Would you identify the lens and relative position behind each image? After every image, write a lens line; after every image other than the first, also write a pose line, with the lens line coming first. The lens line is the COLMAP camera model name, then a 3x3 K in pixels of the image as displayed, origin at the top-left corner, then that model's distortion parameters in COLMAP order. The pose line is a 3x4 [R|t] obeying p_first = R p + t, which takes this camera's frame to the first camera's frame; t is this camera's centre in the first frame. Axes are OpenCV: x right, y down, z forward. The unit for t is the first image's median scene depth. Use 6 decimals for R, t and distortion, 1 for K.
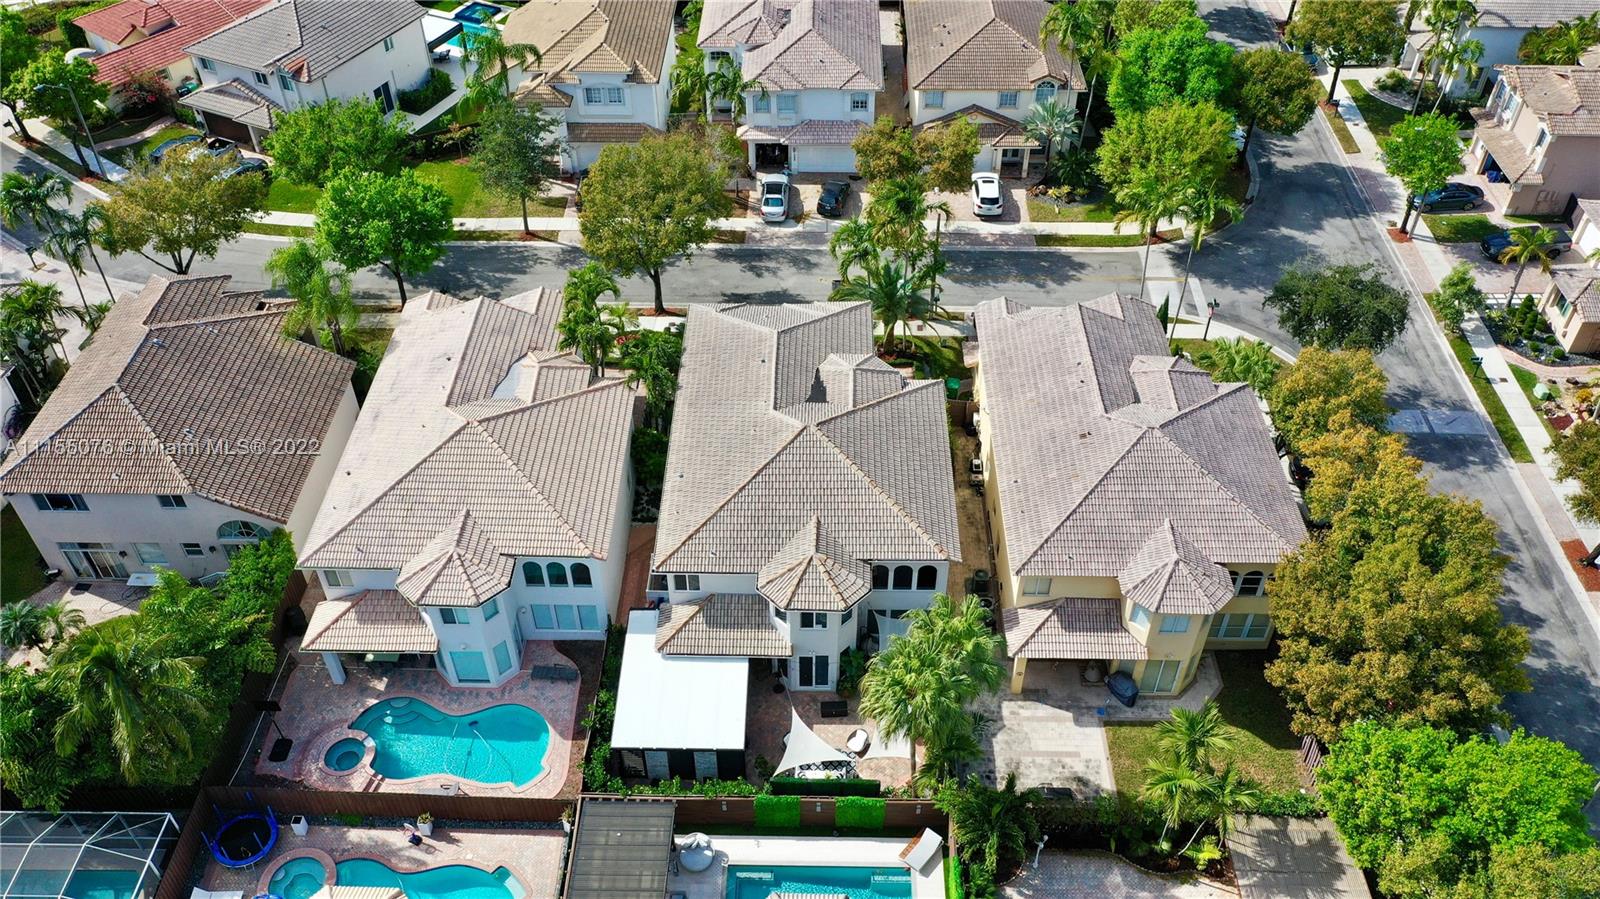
lens RADIAL K [[1268.2, 0, 805.2], [0, 1268.2, 450.4], [0, 0, 1]] dist [-0.002395, 0.006376]
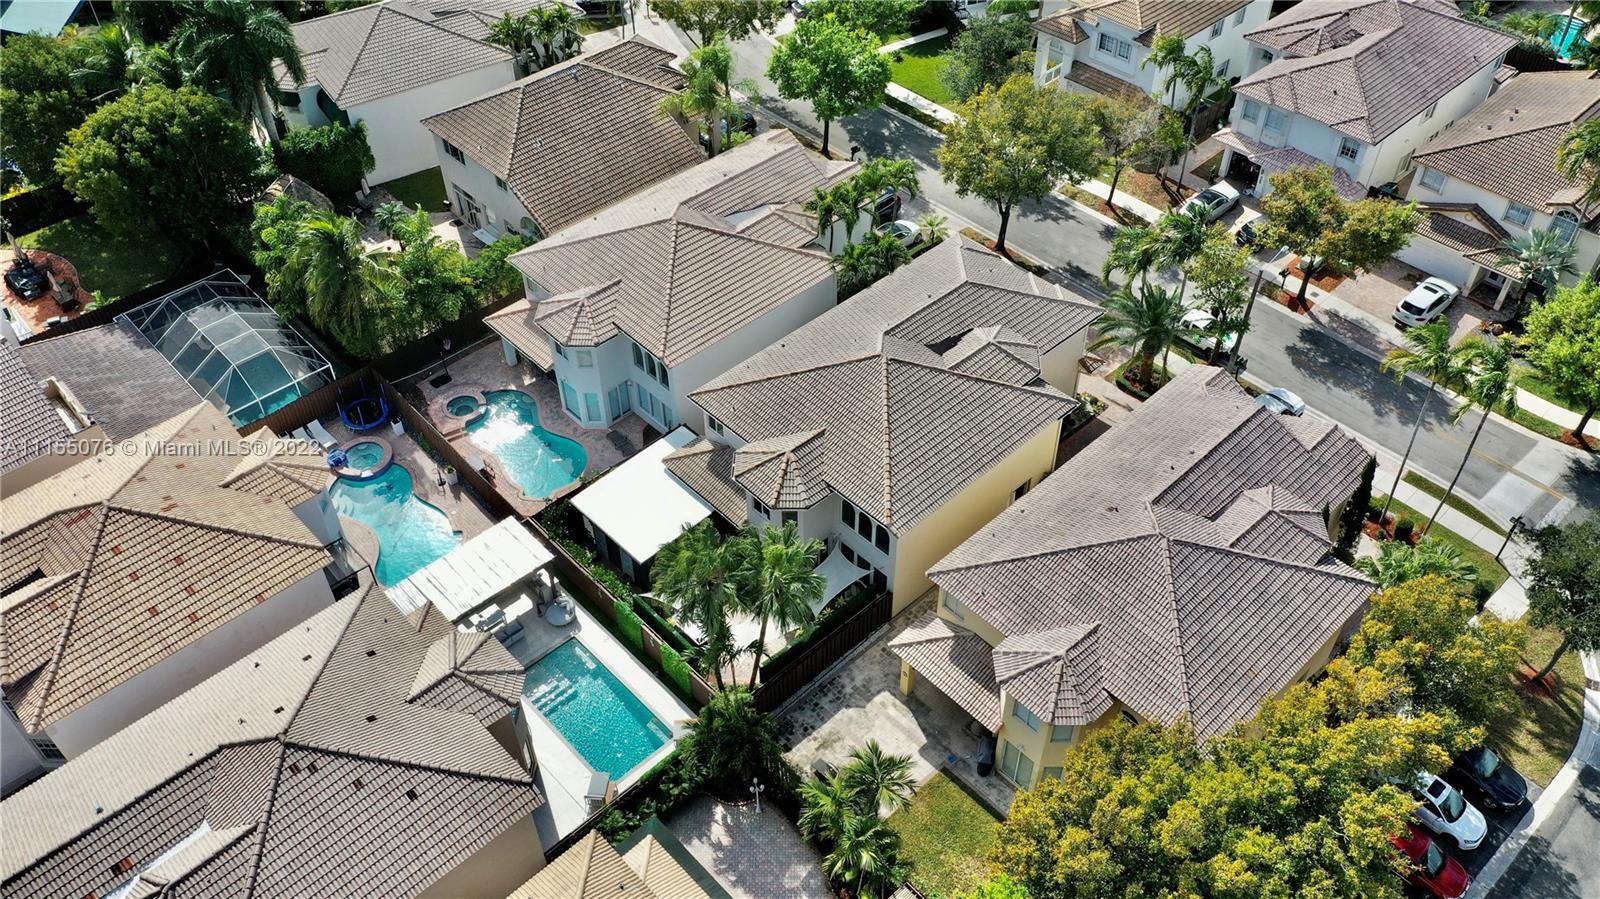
lens RADIAL K [[1268.2, 0, 800.1], [0, 1268.2, 450.8], [0, 0, 1]] dist [-0.002395, 0.006376]
pose [[0.697187, 0.498011, -0.515670, 0.520296], [-0.480270, 0.858500, 0.179775, -0.105290], [0.532232, 0.122324, 0.837715, 0.118592]]
